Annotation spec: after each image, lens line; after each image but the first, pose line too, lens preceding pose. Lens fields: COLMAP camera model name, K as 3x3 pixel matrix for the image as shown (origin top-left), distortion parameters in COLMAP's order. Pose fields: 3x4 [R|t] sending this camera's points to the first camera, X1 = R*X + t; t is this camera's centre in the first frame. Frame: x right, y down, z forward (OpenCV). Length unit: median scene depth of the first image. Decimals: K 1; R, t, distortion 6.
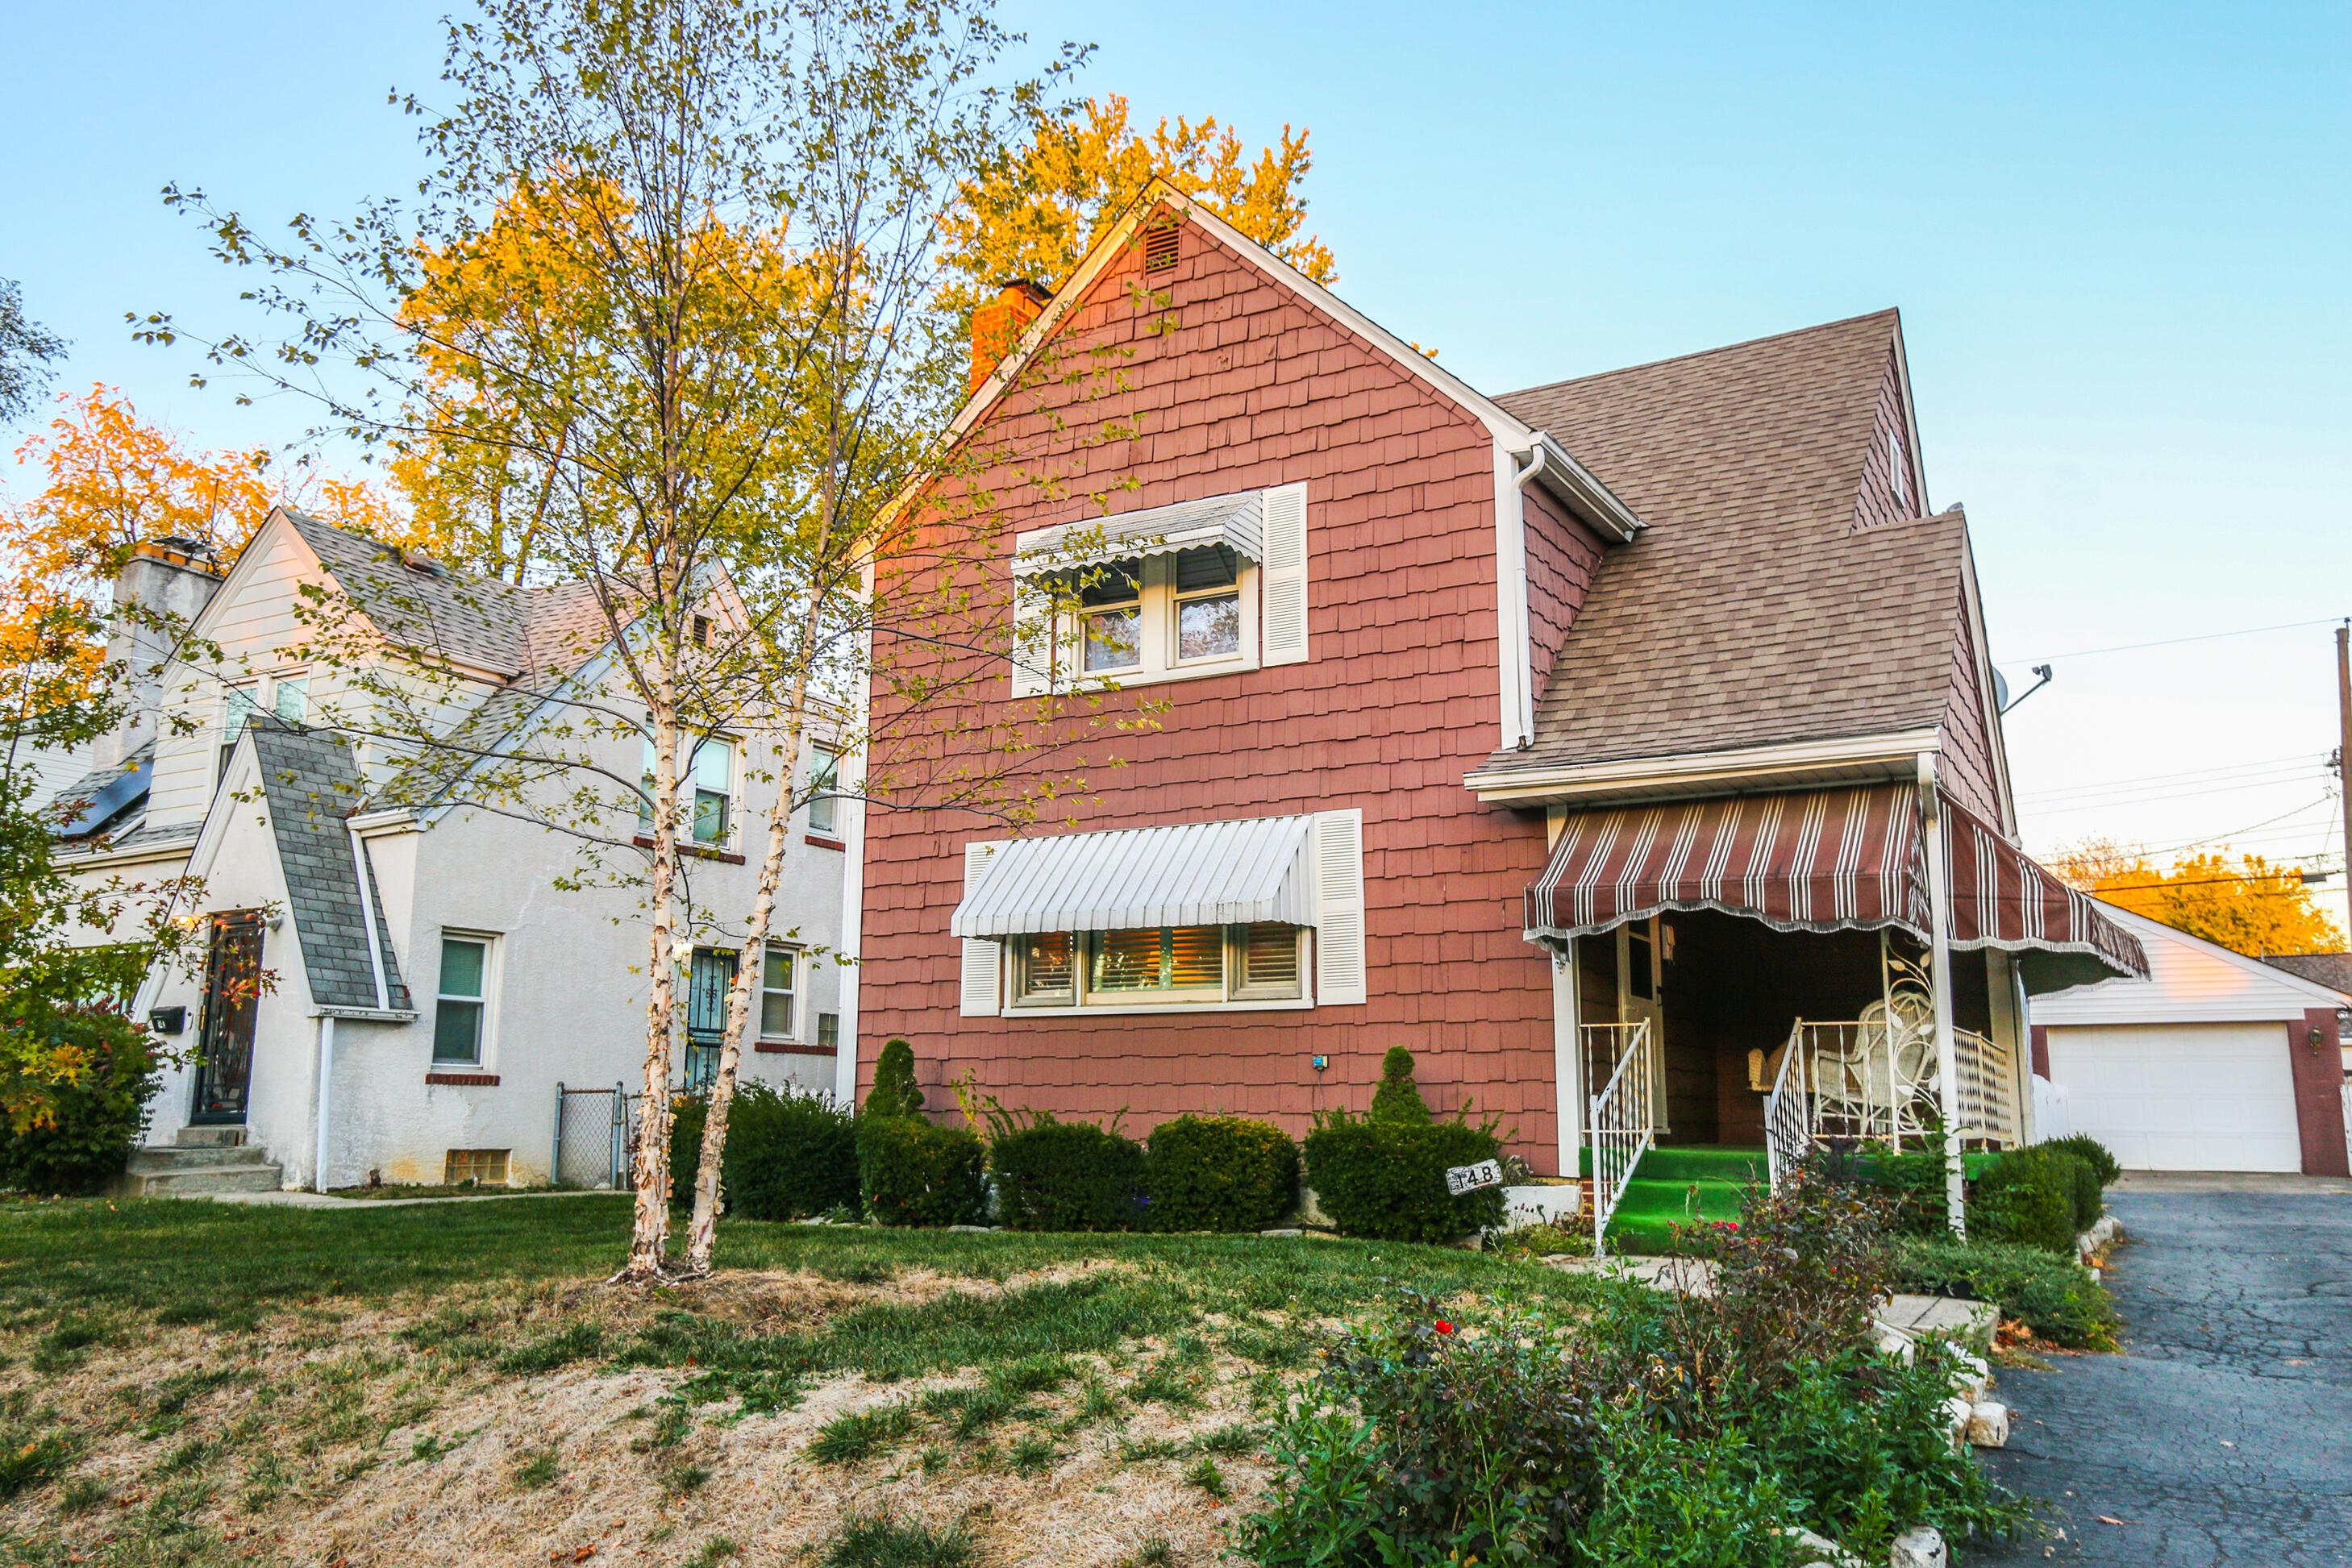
lens RADIAL K [[1790.2, 0, 1185.1], [0, 1790.2, 787.0], [0, 0, 1]] dist [-0.018167, 0.041953]
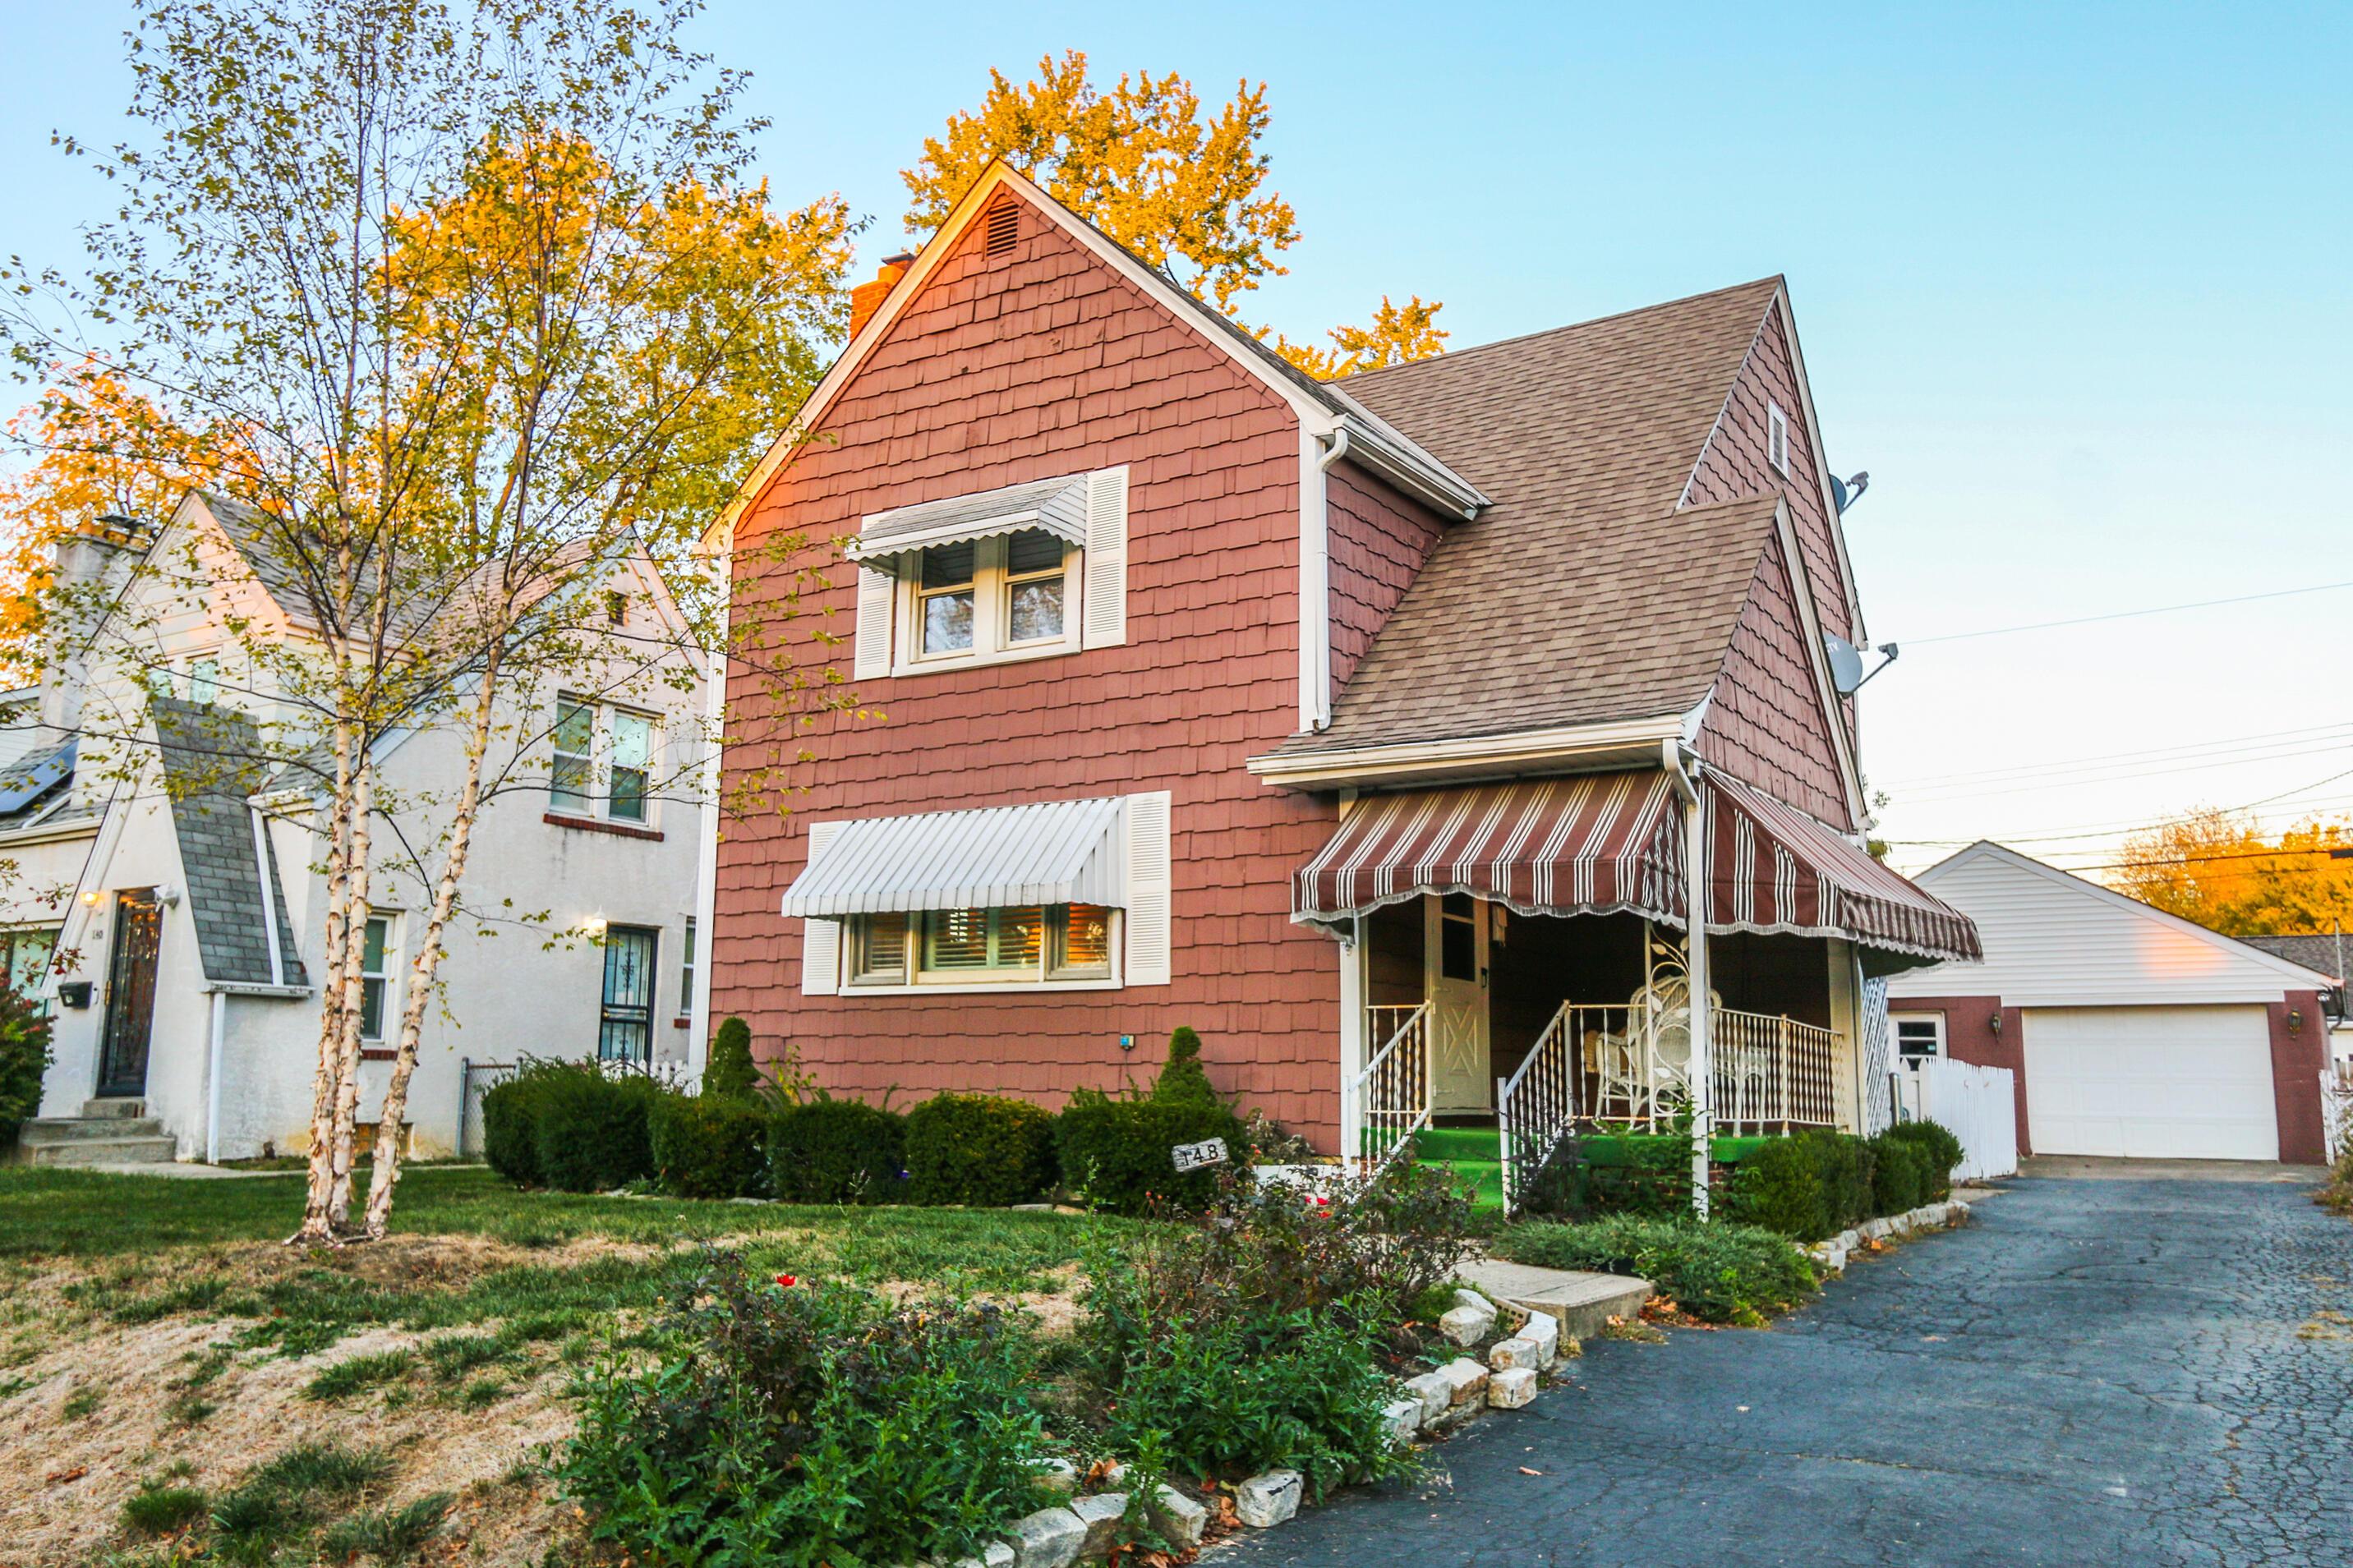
lens RADIAL K [[1870.7, 0, 1176.5], [0, 1870.7, 784.0], [0, 0, 1]] dist [-0.018745, 0.048381]
pose [[0.999035, -0.000975, -0.043910, 0.142847], [0.001712, 0.999858, 0.016756, -0.009184], [0.043887, -0.016815, 0.998895, -0.050268]]
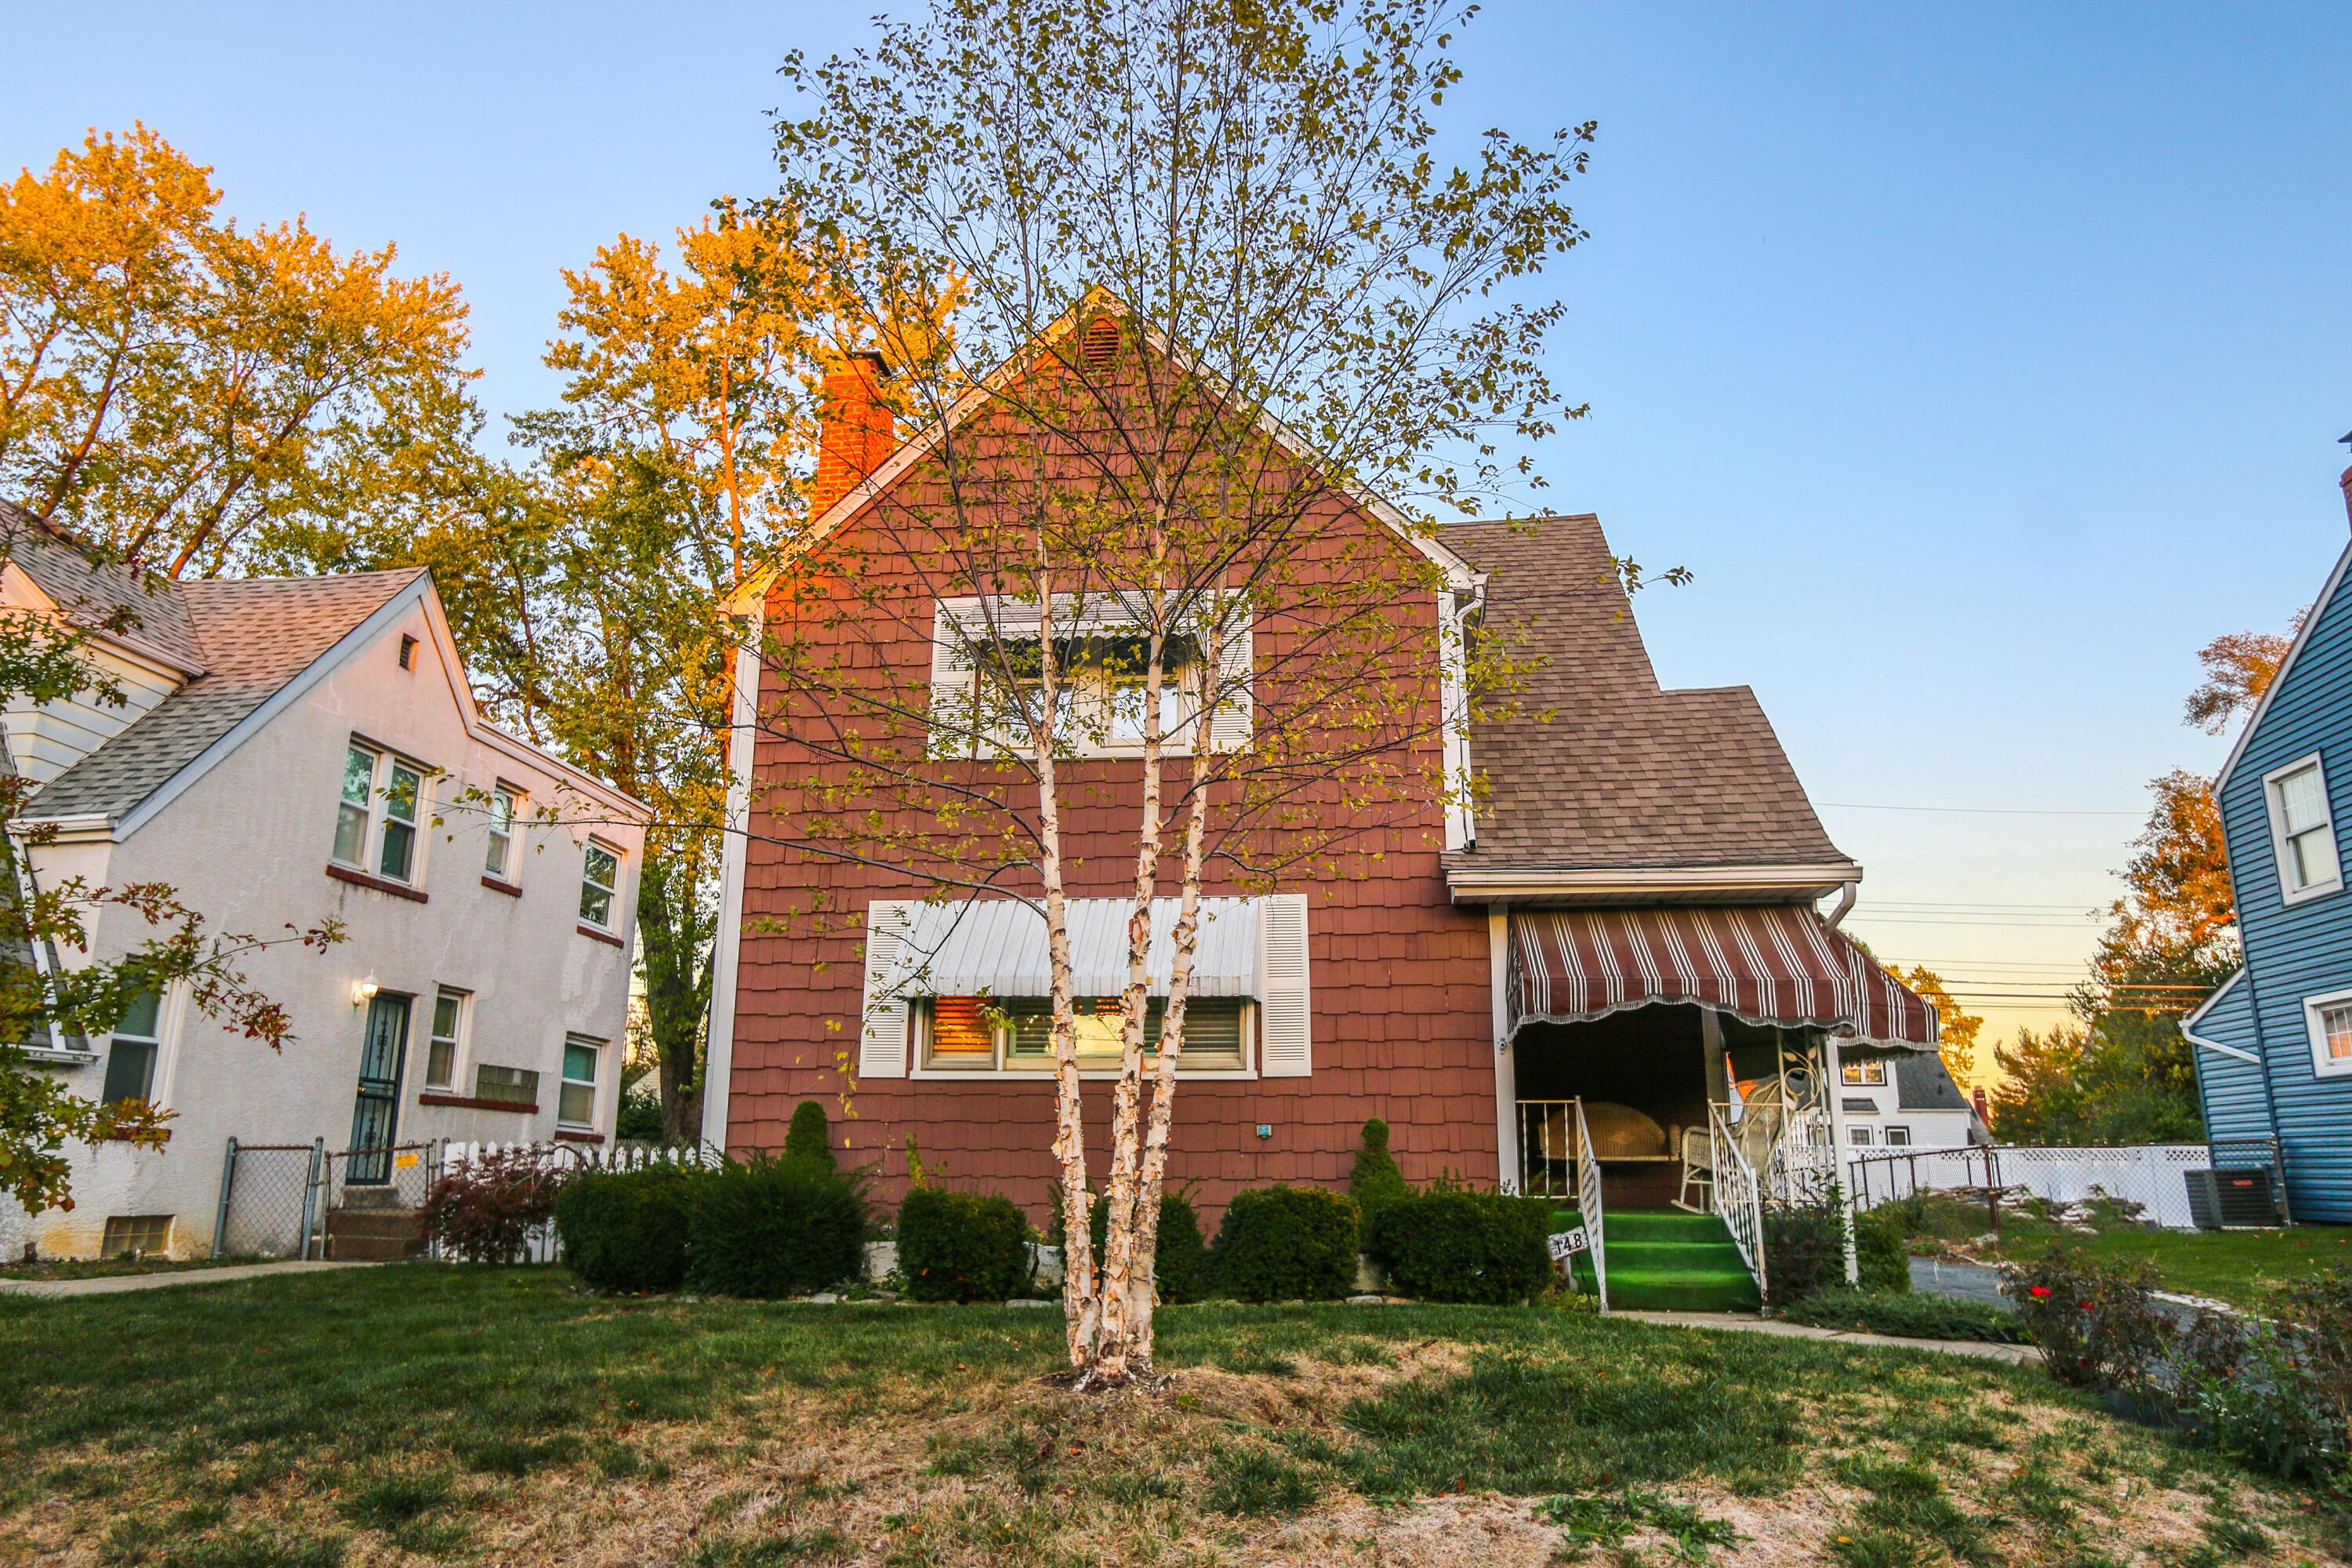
lens RADIAL K [[1574.5, 0, 1185.7], [0, 1574.5, 781.9], [0, 0, 1]] dist [-0.010263, 0.005447]
pose [[0.922864, 0.093954, 0.373490, -0.319239], [-0.072154, 0.994794, -0.071962, 0.017711], [-0.378307, 0.039463, 0.924839, 0.140234]]
